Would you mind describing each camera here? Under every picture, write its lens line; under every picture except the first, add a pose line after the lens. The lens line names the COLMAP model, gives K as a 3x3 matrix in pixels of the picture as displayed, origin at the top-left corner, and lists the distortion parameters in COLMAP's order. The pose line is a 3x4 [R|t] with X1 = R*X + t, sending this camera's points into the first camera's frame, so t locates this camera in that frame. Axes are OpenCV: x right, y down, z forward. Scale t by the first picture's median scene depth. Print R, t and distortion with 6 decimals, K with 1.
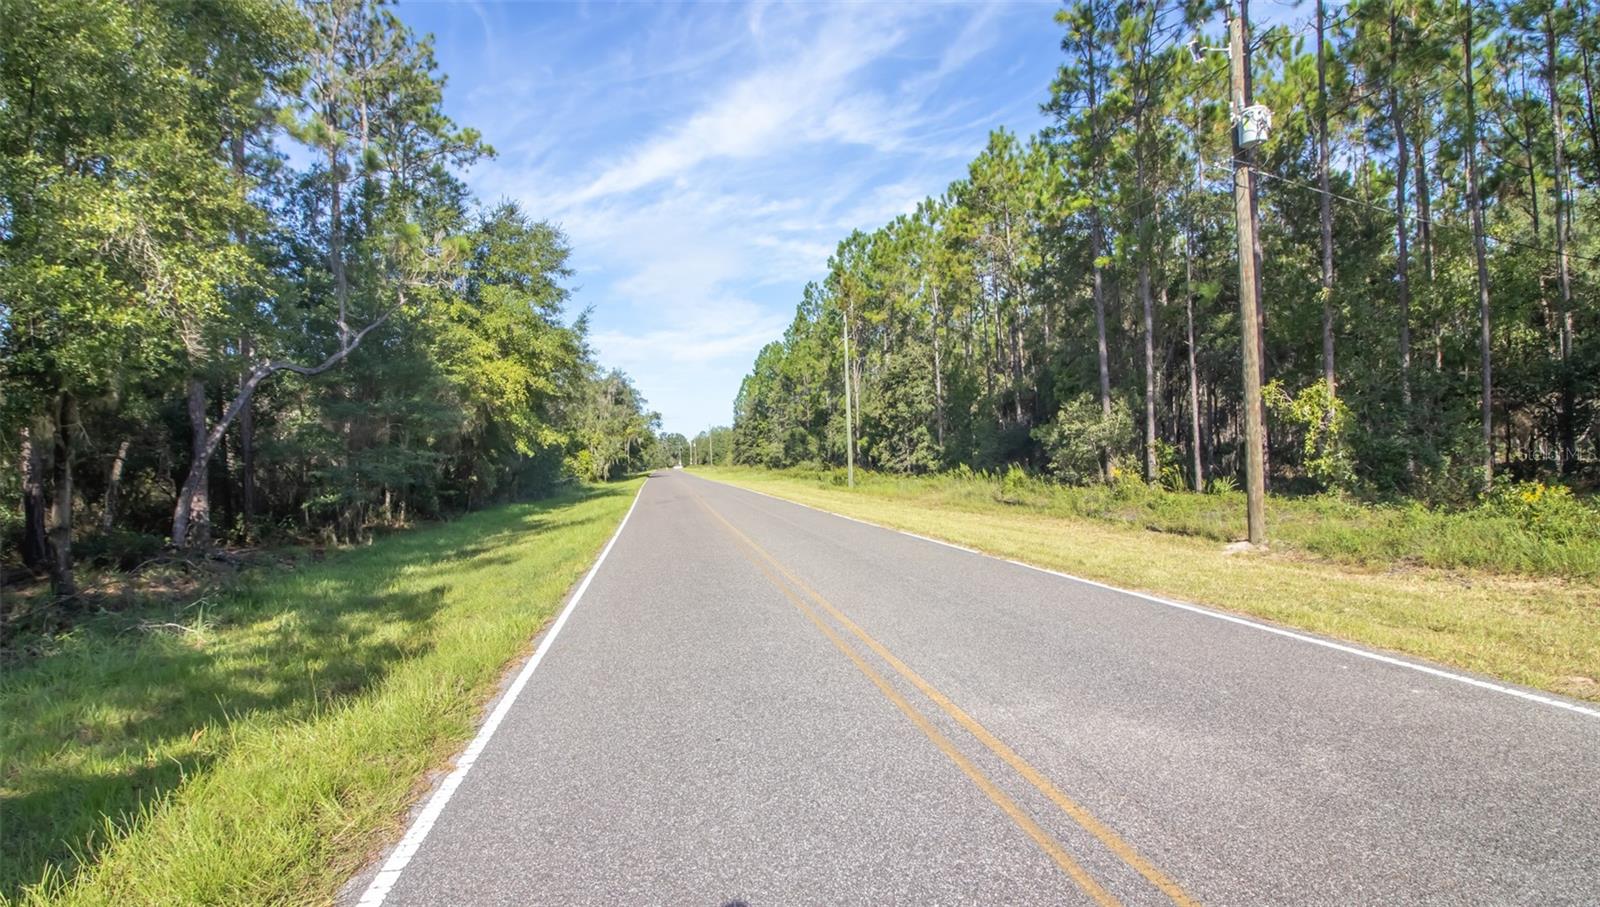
lens RADIAL K [[718.7, 0, 798.9], [0, 718.7, 454.0], [0, 0, 1]] dist [-0.001755, -0.000587]
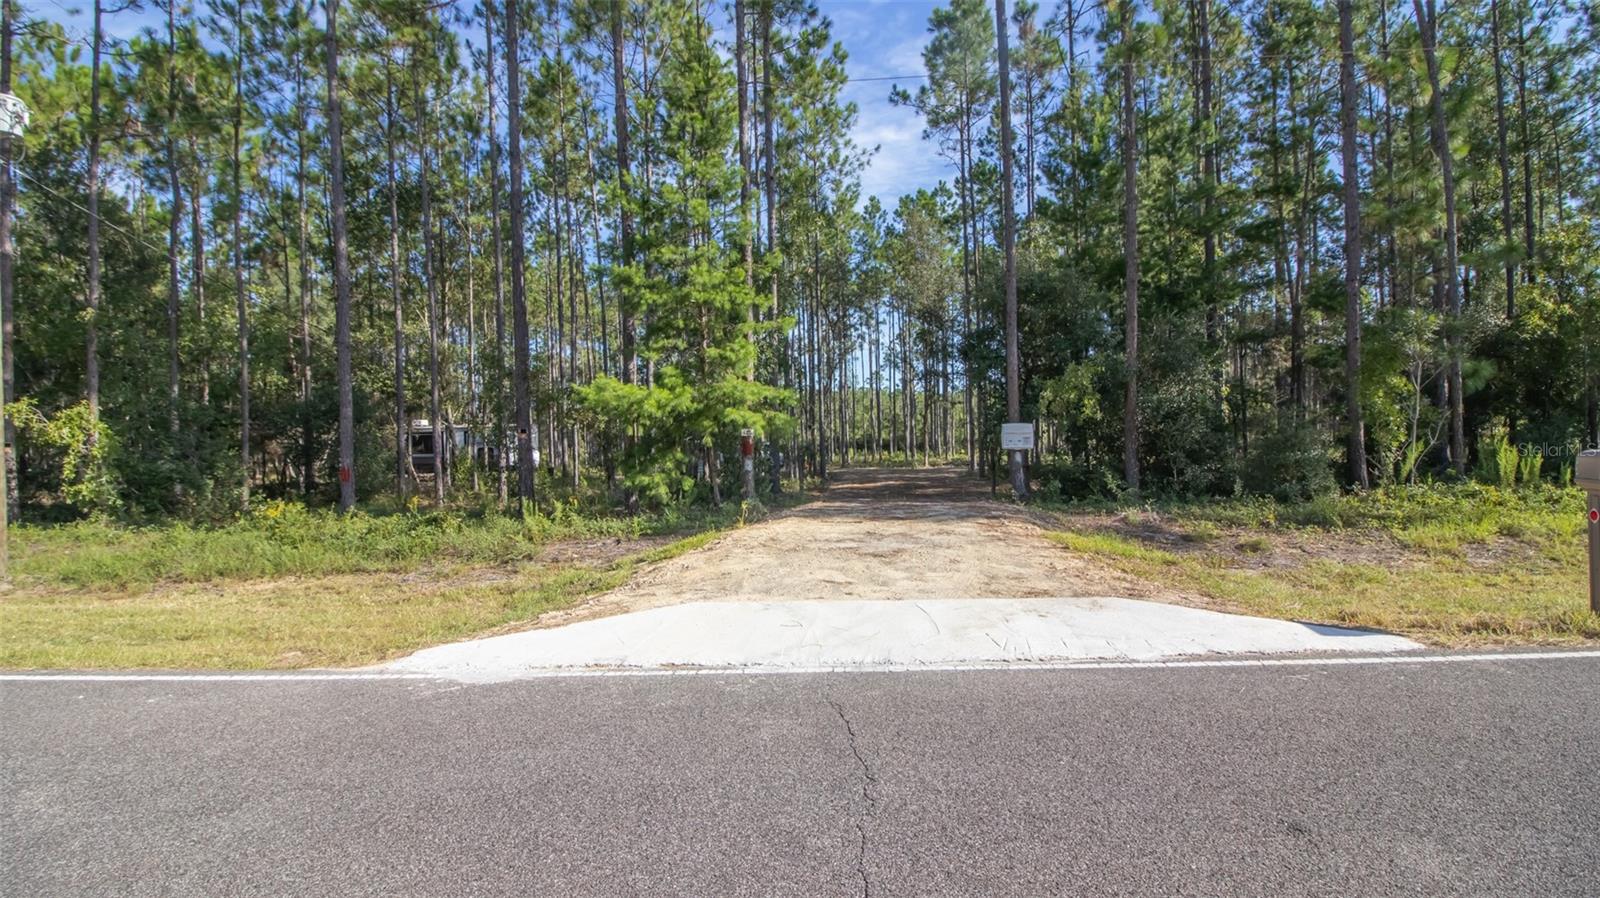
lens RADIAL K [[736.0, 0, 800.5], [0, 736.0, 440.8], [0, 0, 1]] dist [-0.024853, -0.002225]
pose [[0.215999, 0.039127, 0.975609, 0.001734], [-0.000265, 0.999199, -0.040015, -0.013060], [-0.976394, 0.008385, 0.215836, -0.143399]]
